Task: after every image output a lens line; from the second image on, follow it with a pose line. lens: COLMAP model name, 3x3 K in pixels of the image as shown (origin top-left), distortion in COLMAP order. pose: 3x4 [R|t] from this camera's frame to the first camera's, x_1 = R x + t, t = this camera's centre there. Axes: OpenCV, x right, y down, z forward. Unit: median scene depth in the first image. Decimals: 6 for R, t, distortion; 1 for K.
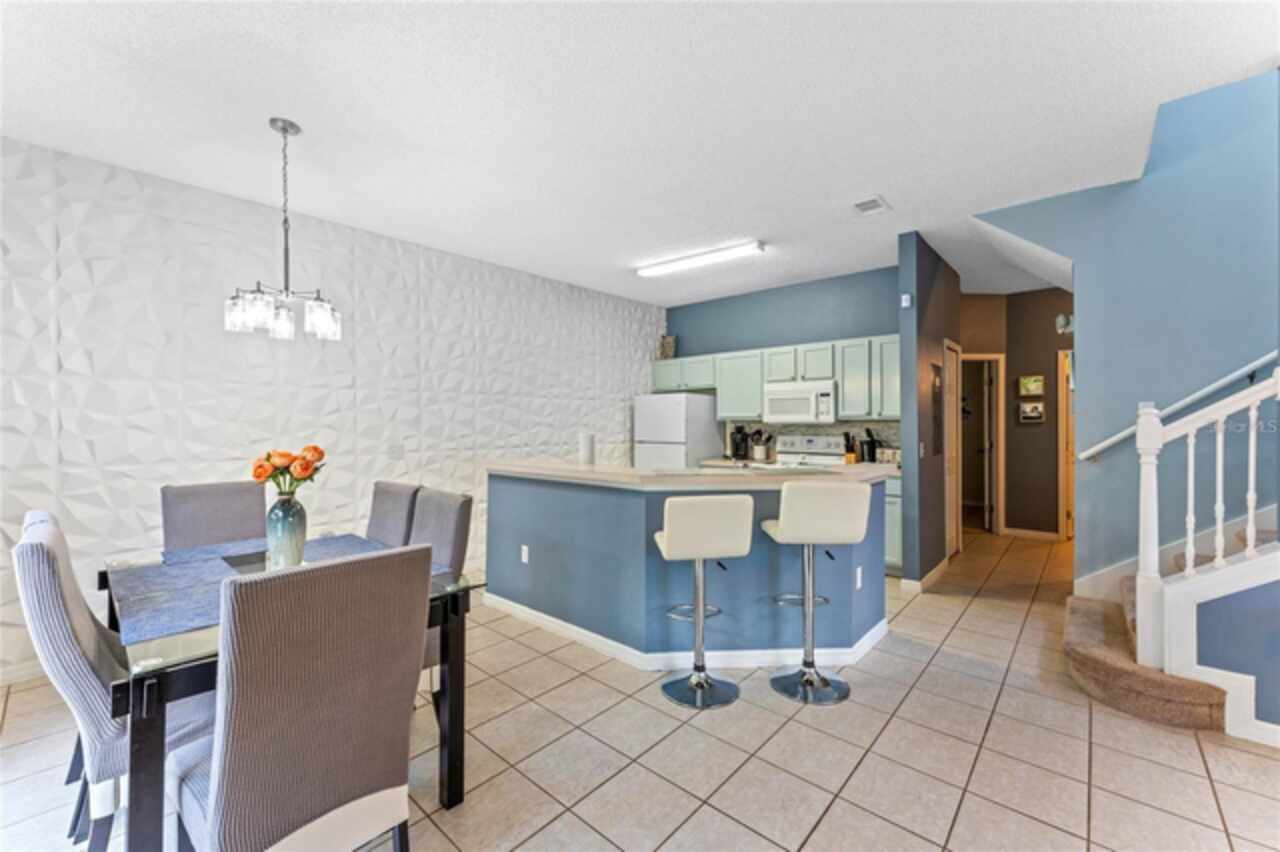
lens RADIAL K [[513.4, 0, 637.1], [0, 513.4, 423.4], [0, 0, 1]] dist [-0.000672, -0.000255]
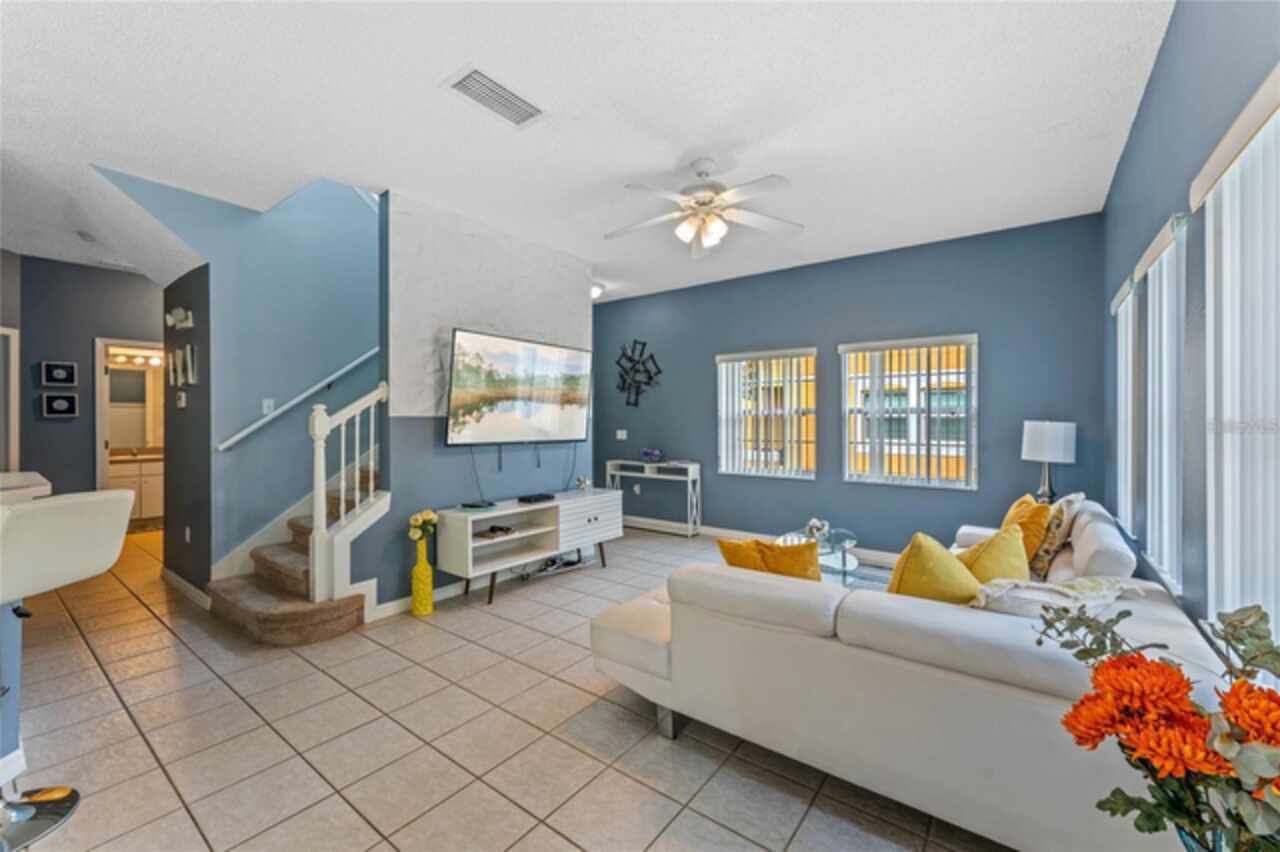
lens RADIAL K [[513.4, 0, 637.1], [0, 513.4, 423.4], [0, 0, 1]] dist [-0.000672, -0.000255]
pose [[-0.082737, -0.002080, 0.996569, -0.406204], [-0.001485, 0.999997, 0.001964, 0.015071], [-0.996570, -0.001317, -0.082740, 0.321224]]
